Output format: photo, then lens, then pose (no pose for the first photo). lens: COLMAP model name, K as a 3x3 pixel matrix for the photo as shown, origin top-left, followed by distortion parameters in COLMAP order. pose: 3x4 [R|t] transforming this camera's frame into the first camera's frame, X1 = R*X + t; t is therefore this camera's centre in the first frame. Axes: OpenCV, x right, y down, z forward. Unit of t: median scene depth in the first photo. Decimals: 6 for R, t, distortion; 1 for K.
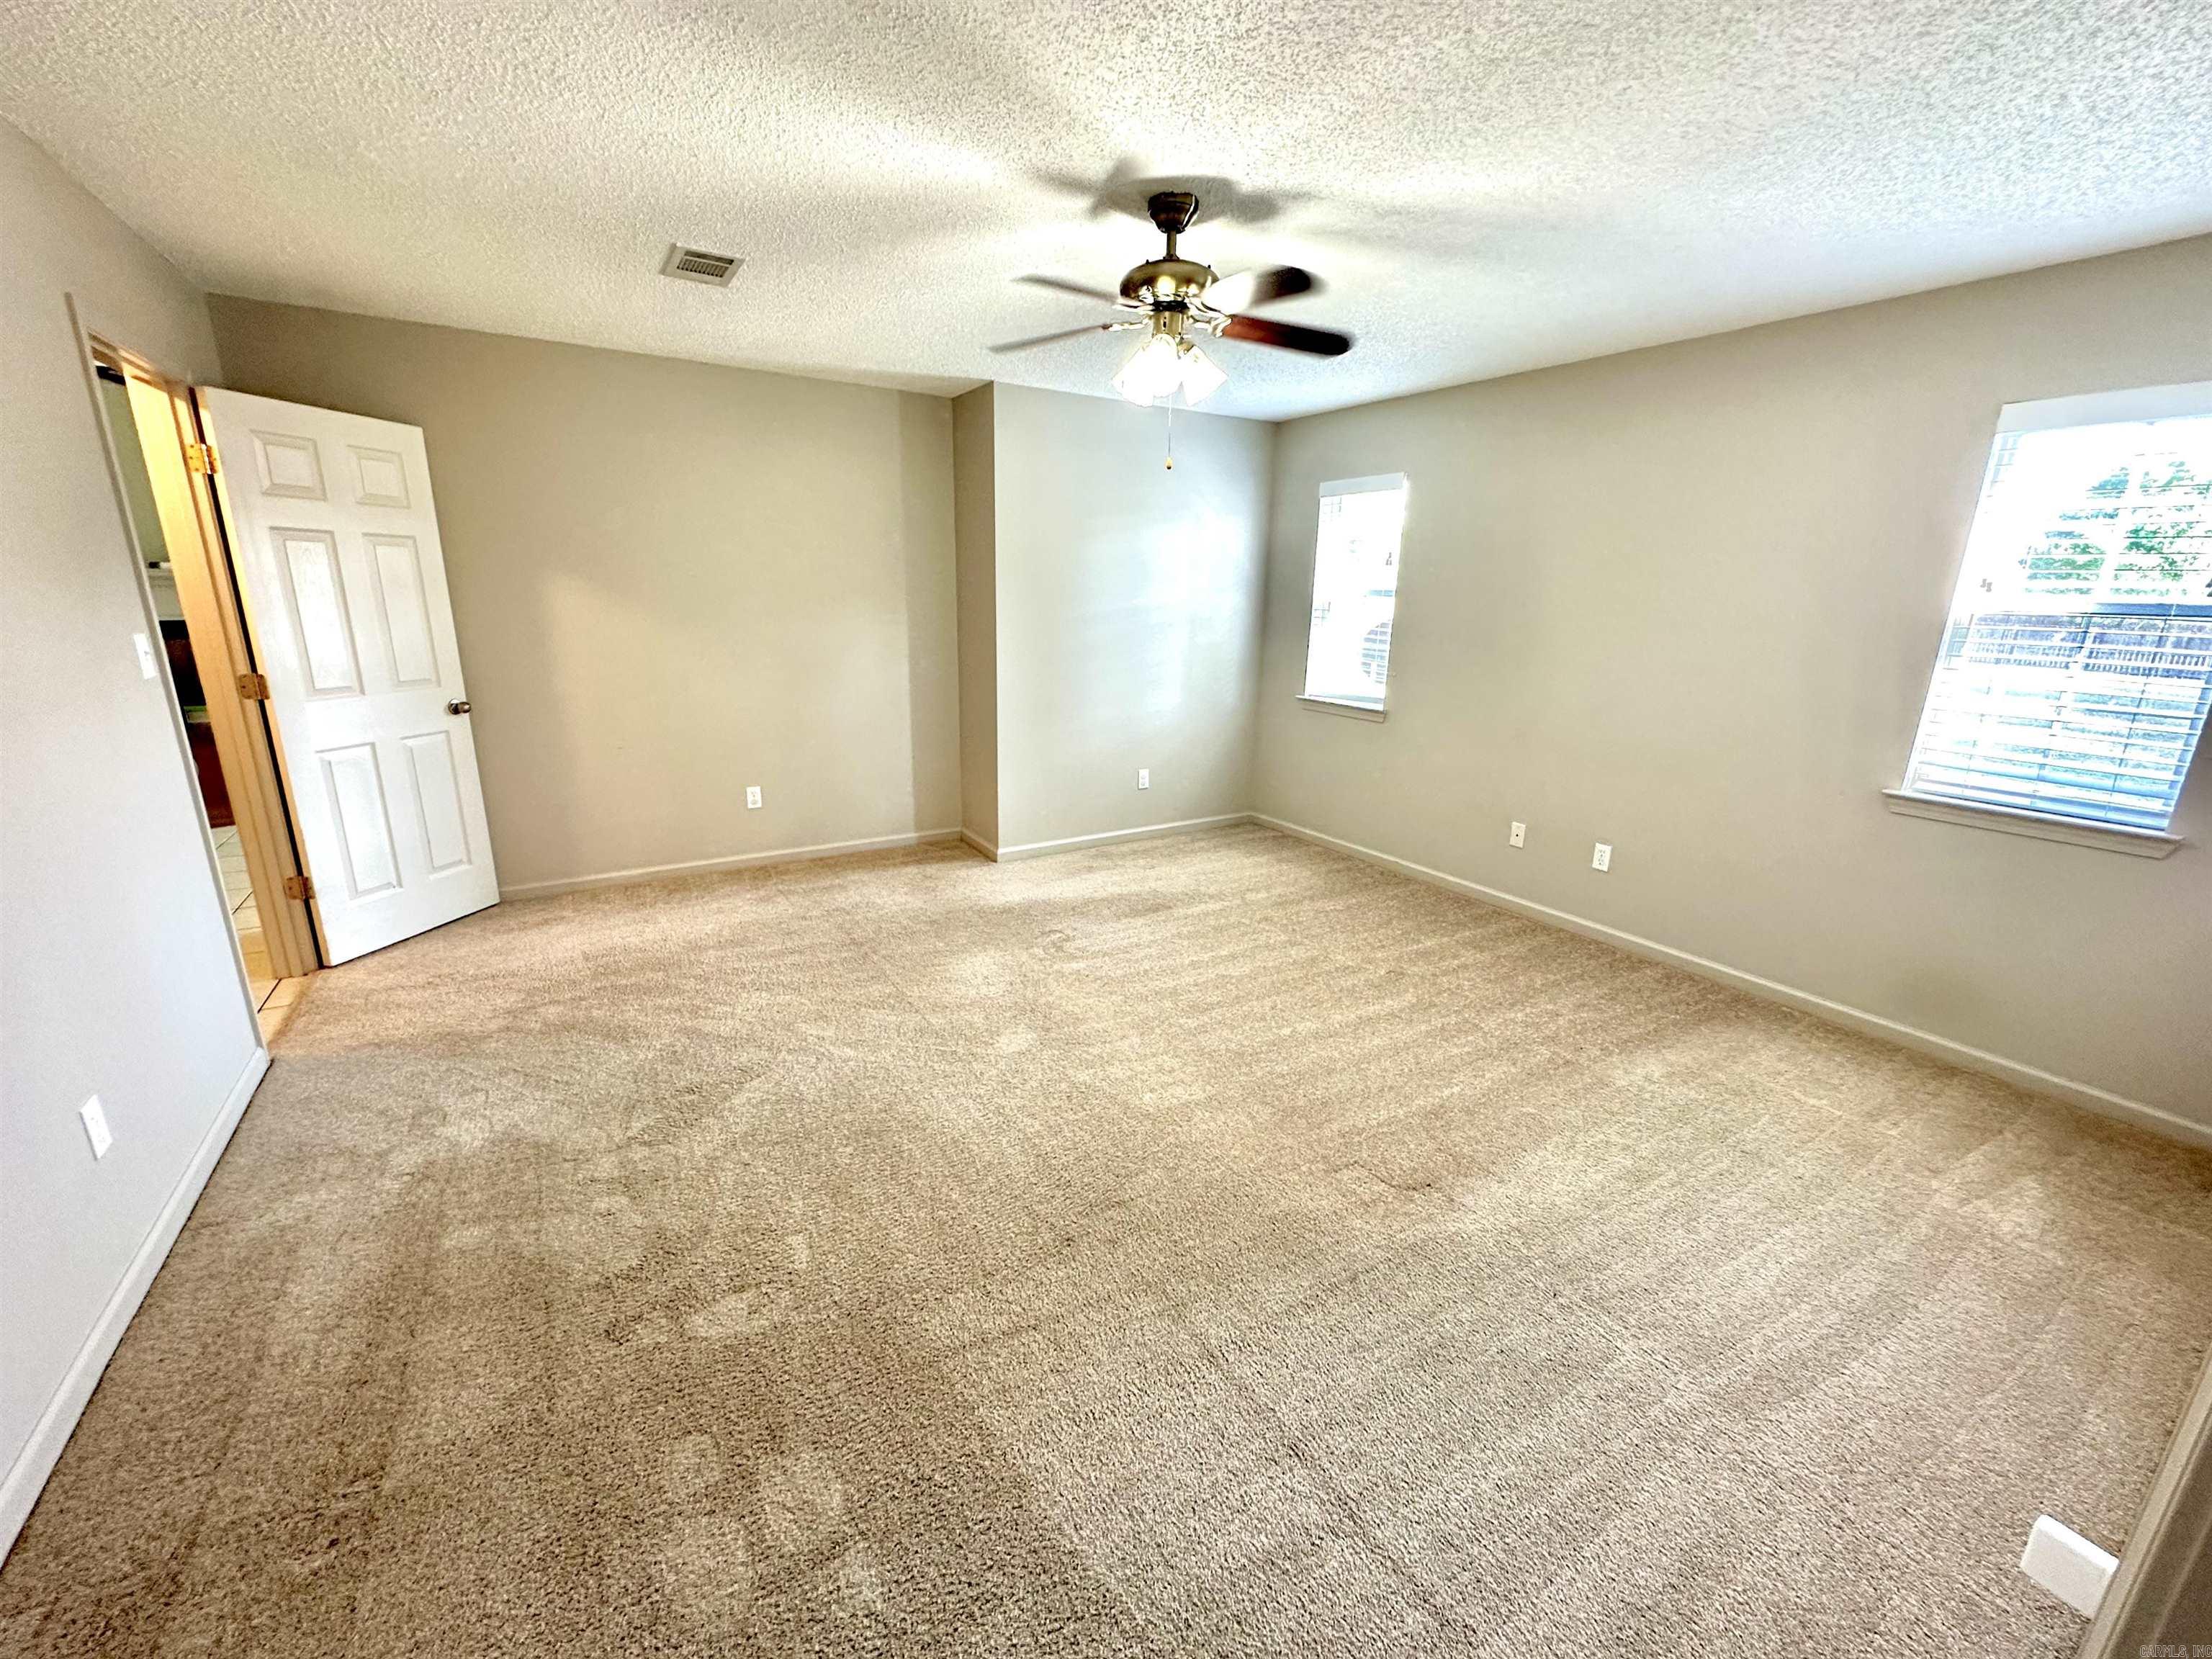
lens RADIAL K [[882.5, 0, 1095.3], [0, 882.5, 828.6], [0, 0, 1]] dist [-0.000266, -0.000058]
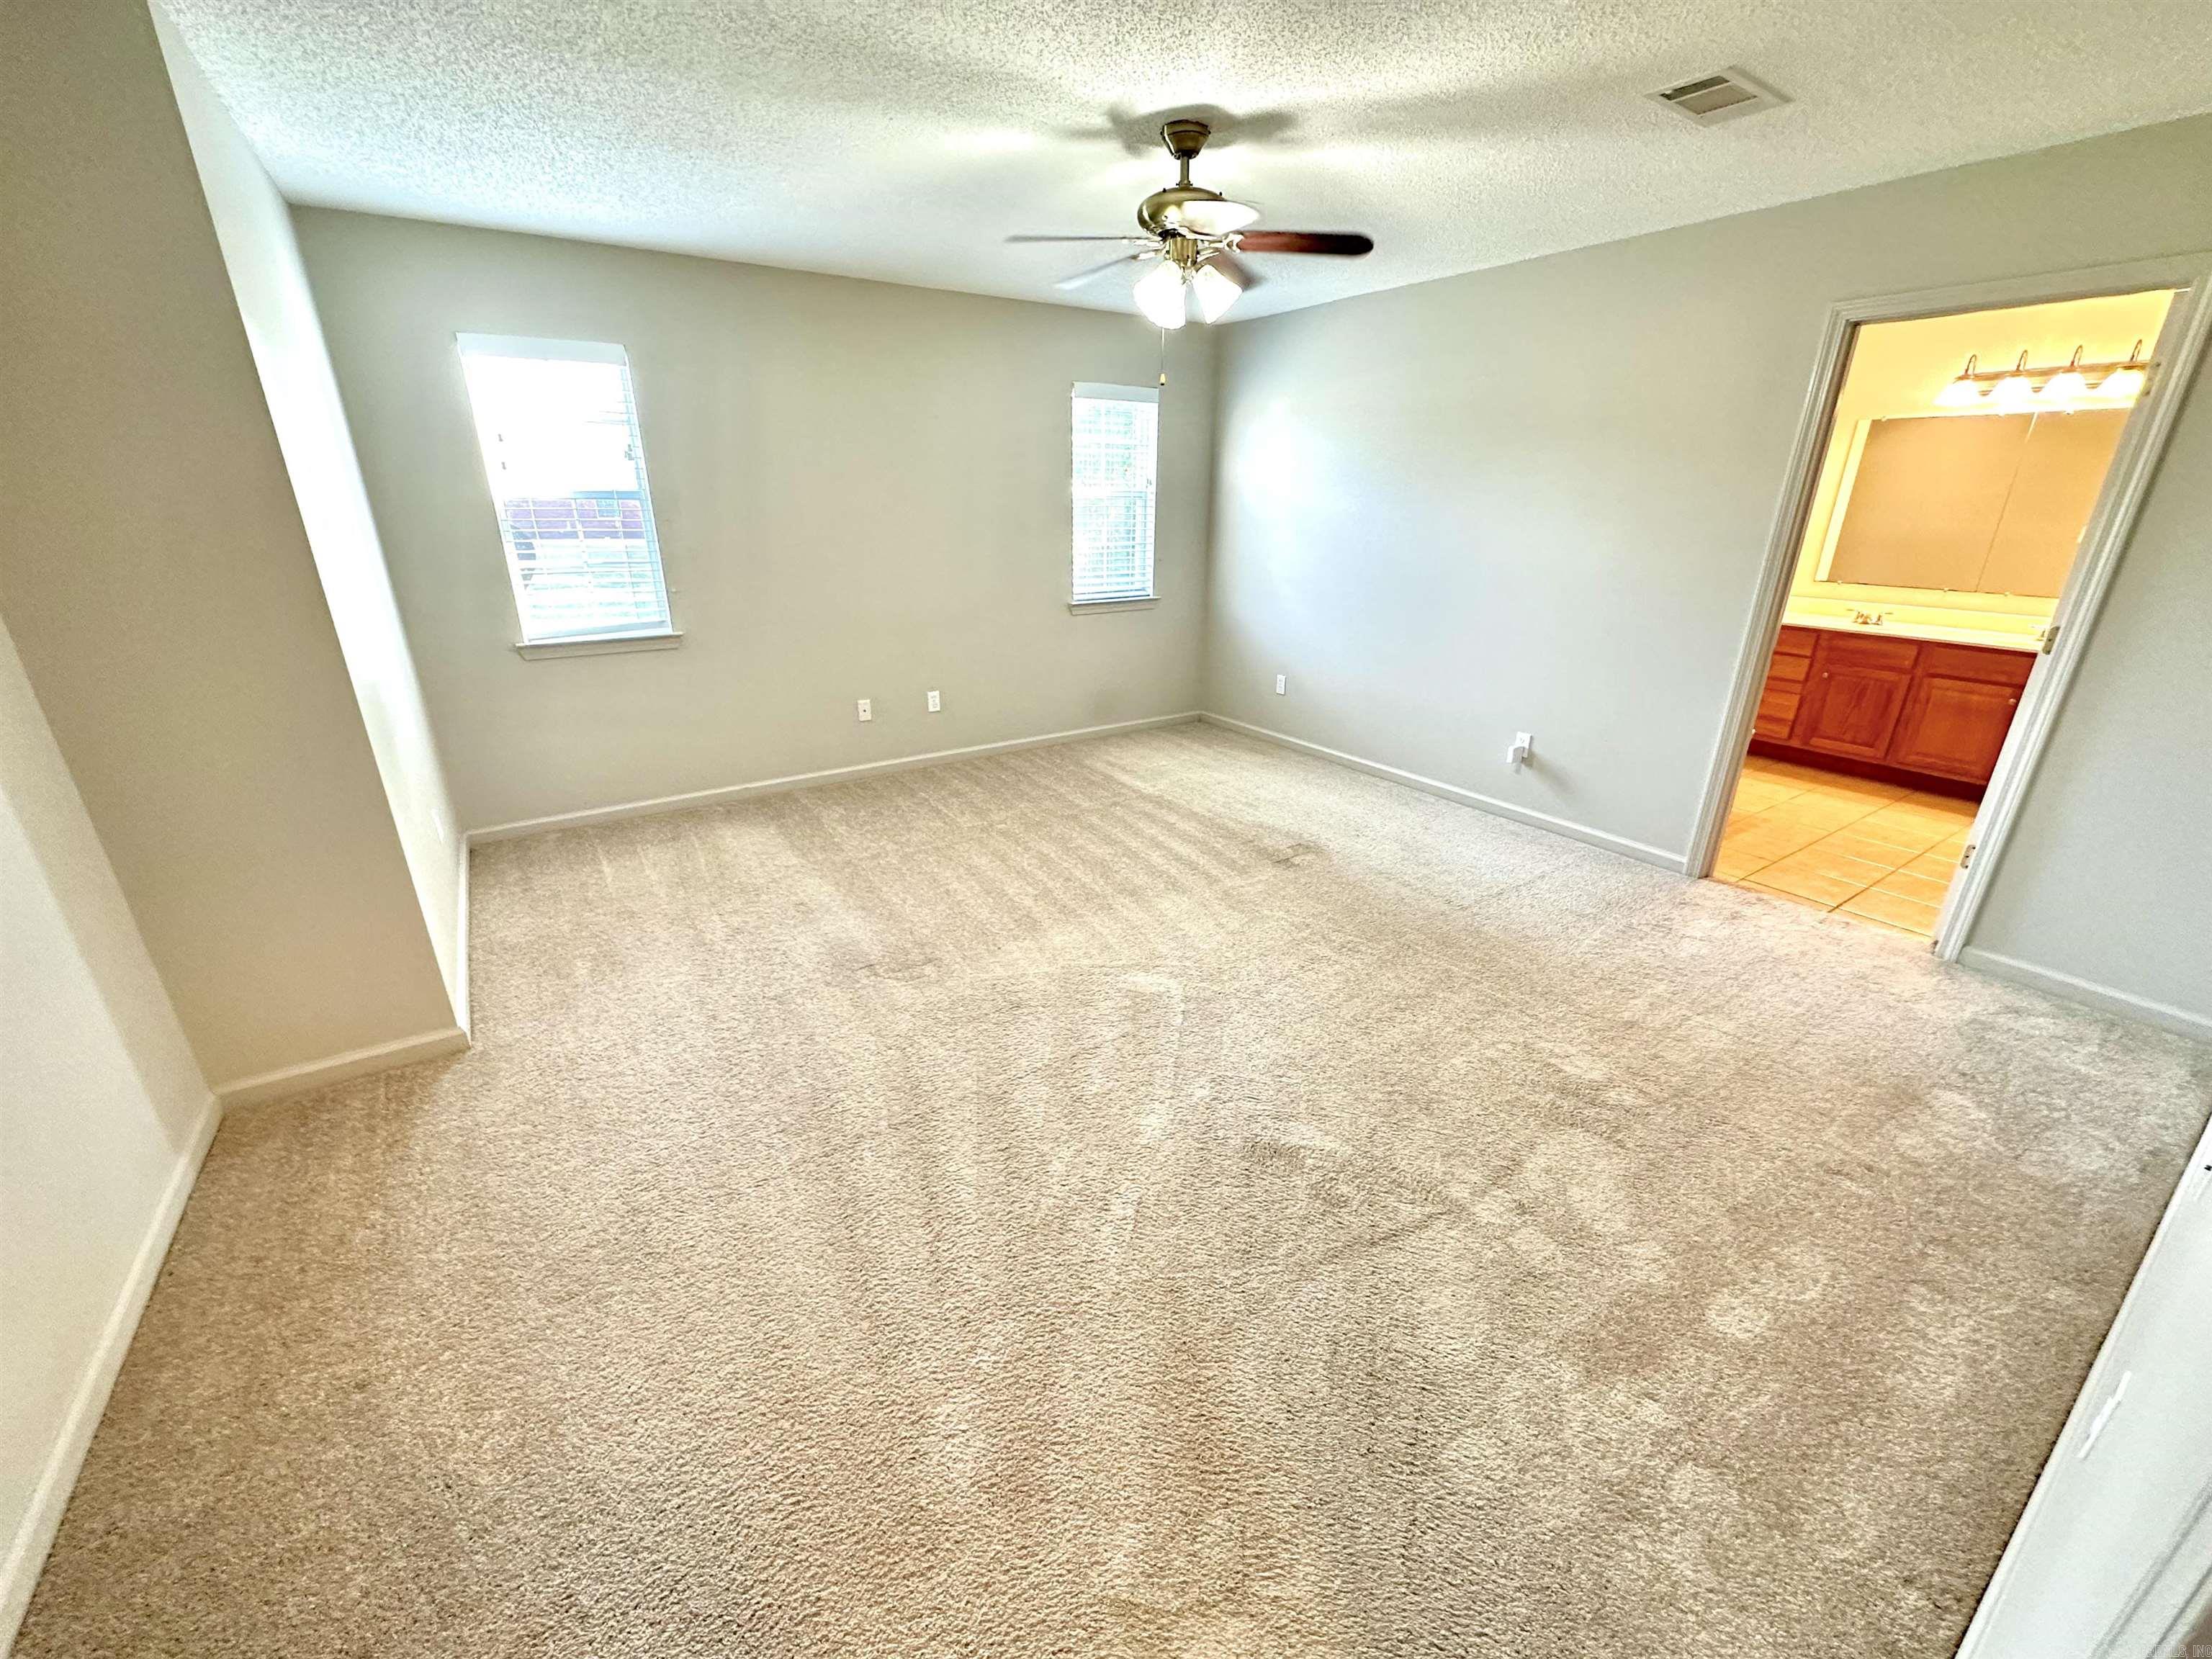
lens RADIAL K [[882.5, 0, 1108.1], [0, 882.5, 837.8], [0, 0, 1]] dist [-0.000266, -0.000058]
pose [[-0.041638, -0.385865, 0.921615, -0.570353], [0.259804, 0.886503, 0.382902, -0.176698], [-0.964763, 0.255383, 0.063337, 0.578940]]
